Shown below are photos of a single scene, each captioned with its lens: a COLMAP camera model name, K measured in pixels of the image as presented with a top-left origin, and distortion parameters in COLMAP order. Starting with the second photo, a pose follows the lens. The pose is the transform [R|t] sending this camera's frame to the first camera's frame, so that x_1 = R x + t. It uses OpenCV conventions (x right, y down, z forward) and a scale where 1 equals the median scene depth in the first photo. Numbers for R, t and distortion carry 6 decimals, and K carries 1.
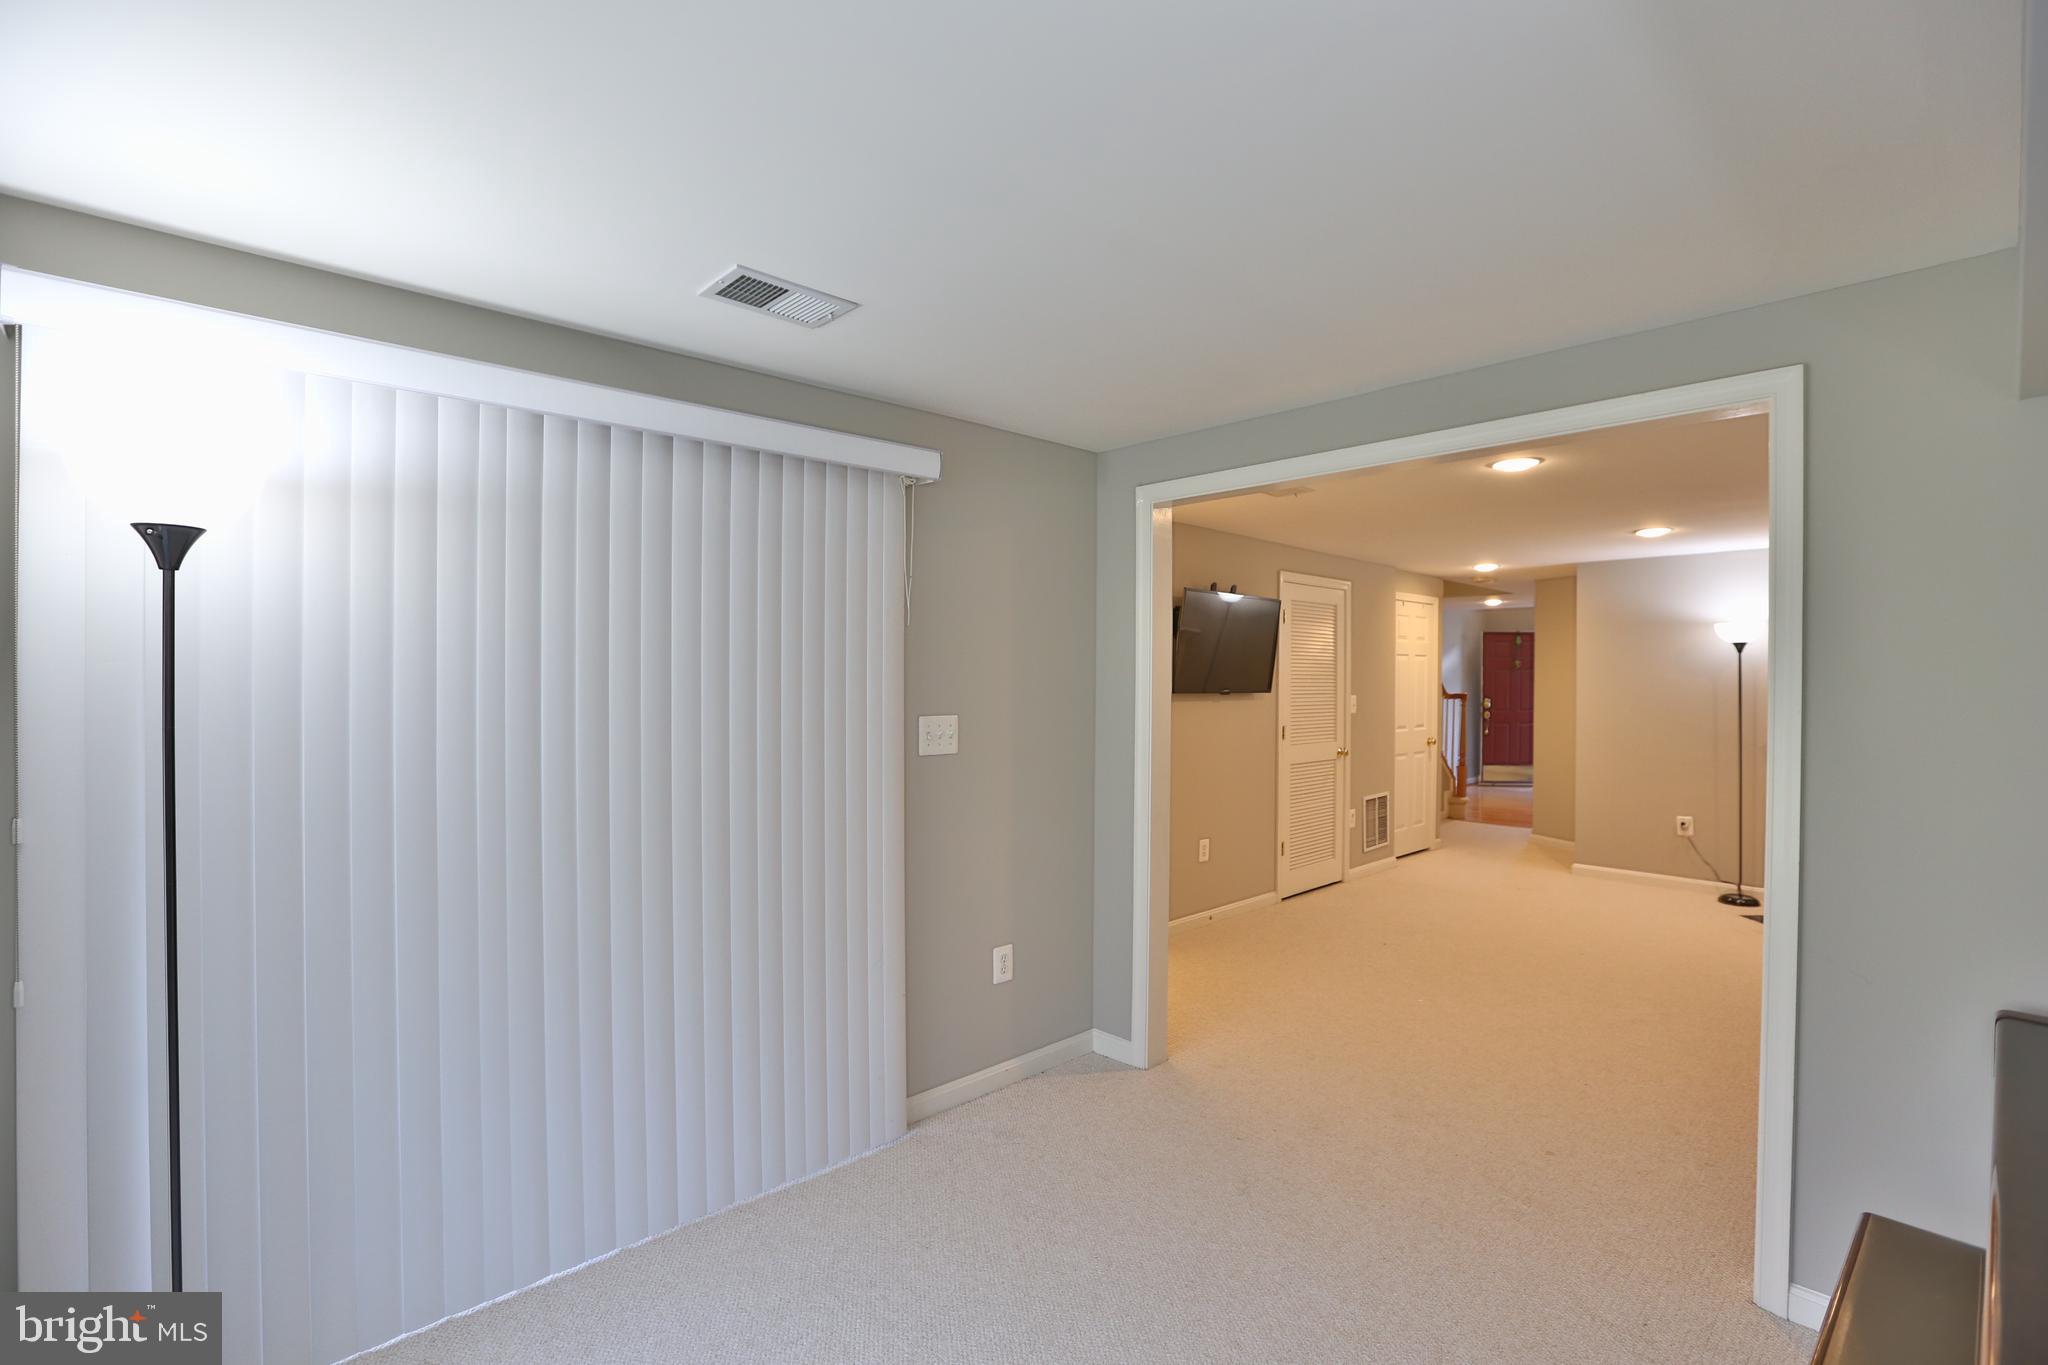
lens RADIAL K [[921.7, 0, 1011.7], [0, 921.7, 687.4], [0, 0, 1]] dist [-0.031860, 0.001512]
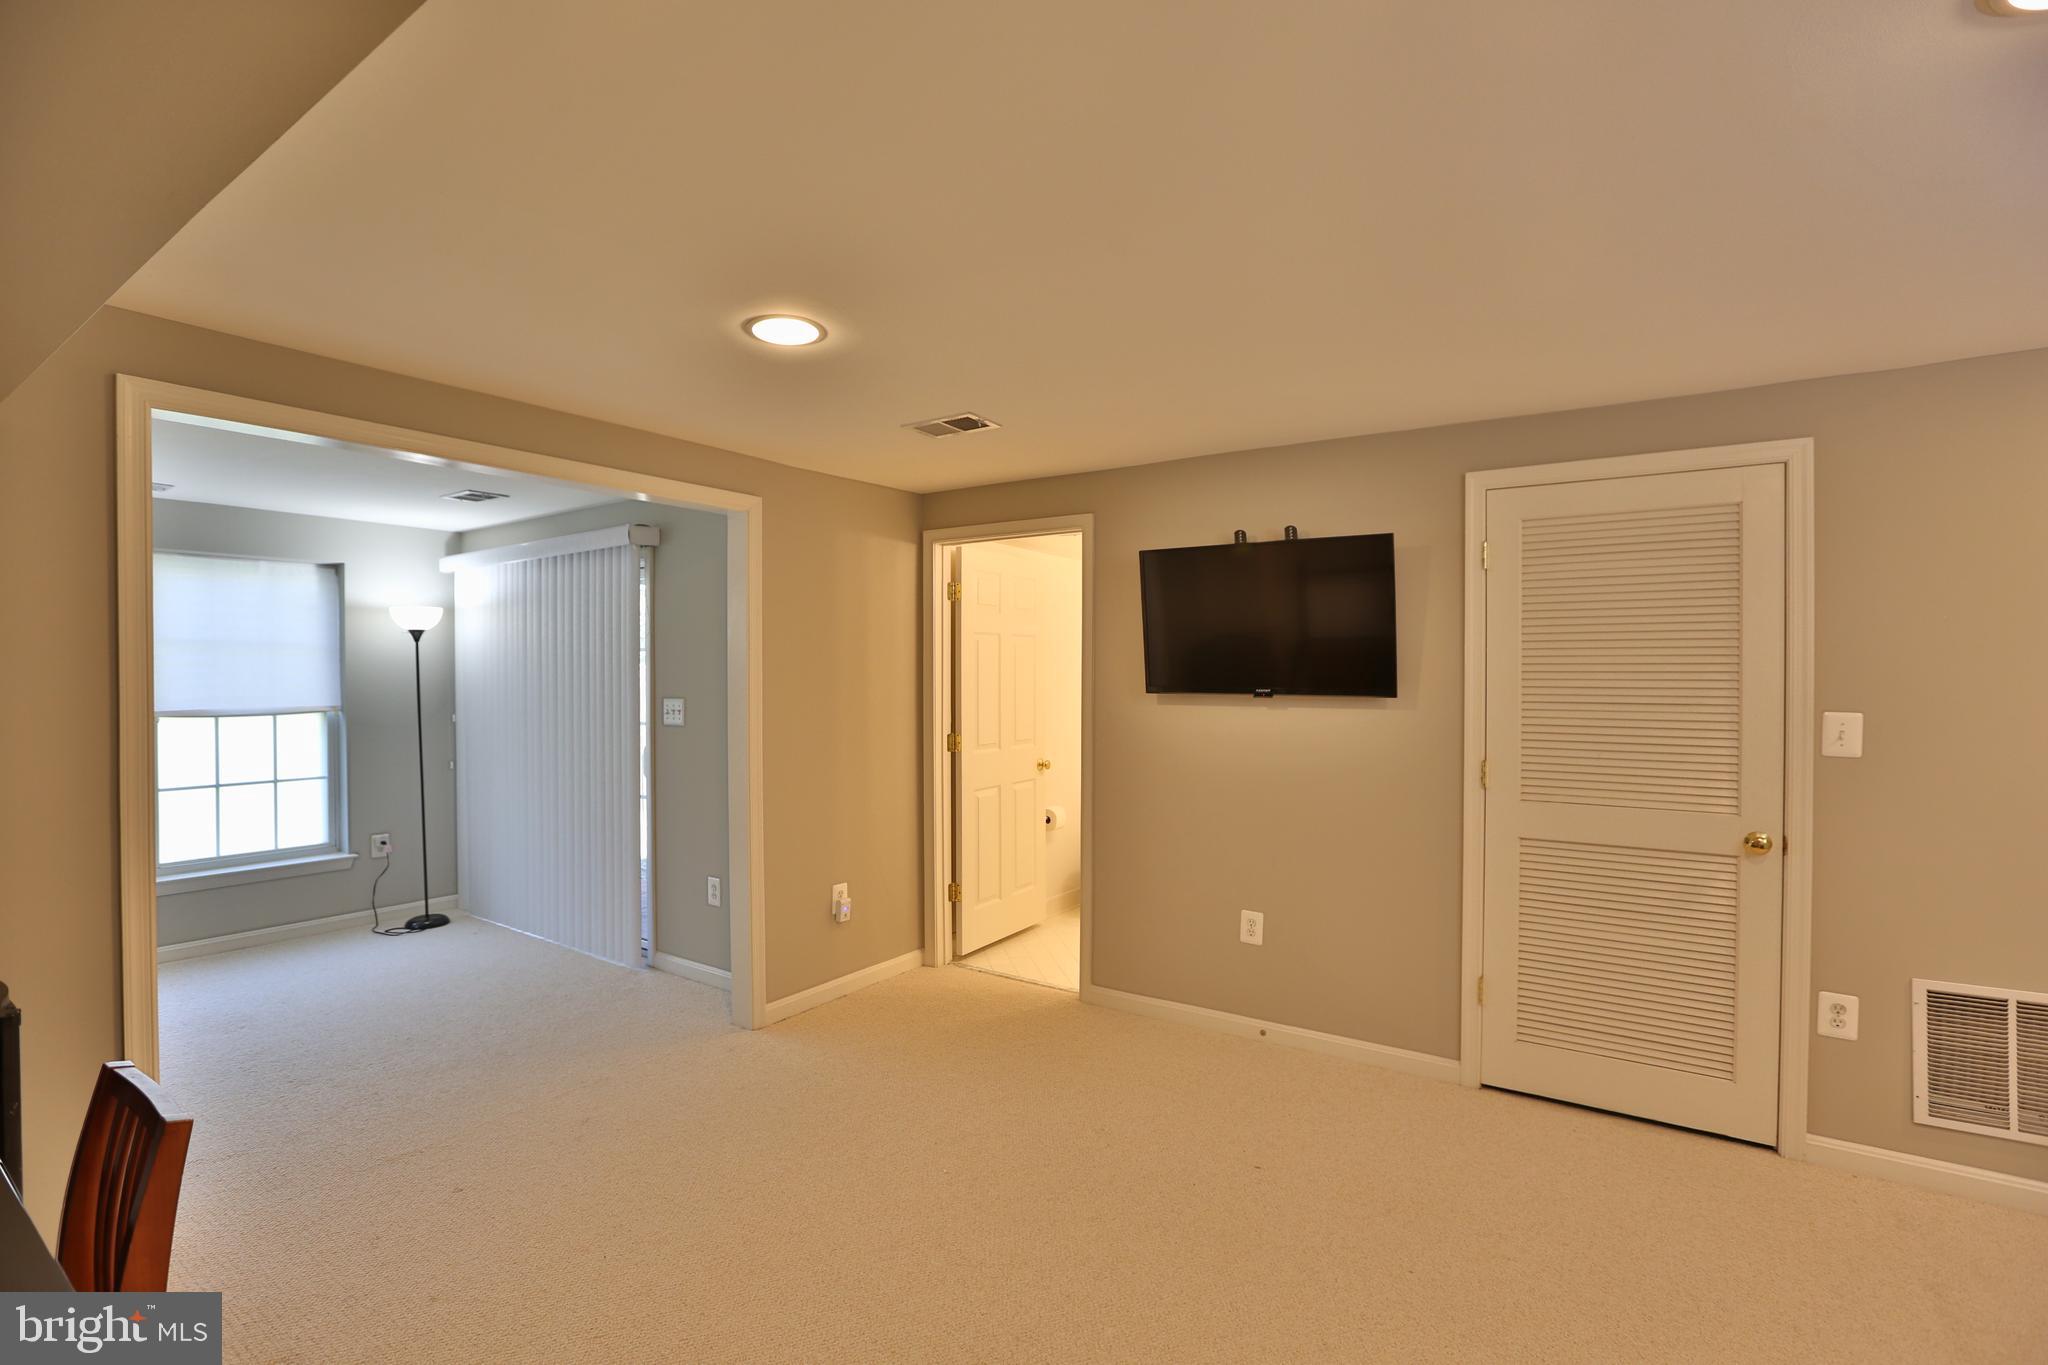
lens RADIAL K [[921.7, 0, 978.0], [0, 921.7, 664.1], [0, 0, 1]] dist [-0.031860, 0.001512]
pose [[0.217656, -0.005082, -0.976012, 1.349899], [-0.005363, 0.999965, -0.006403, -0.016496], [0.976011, 0.006628, 0.217621, 1.079908]]
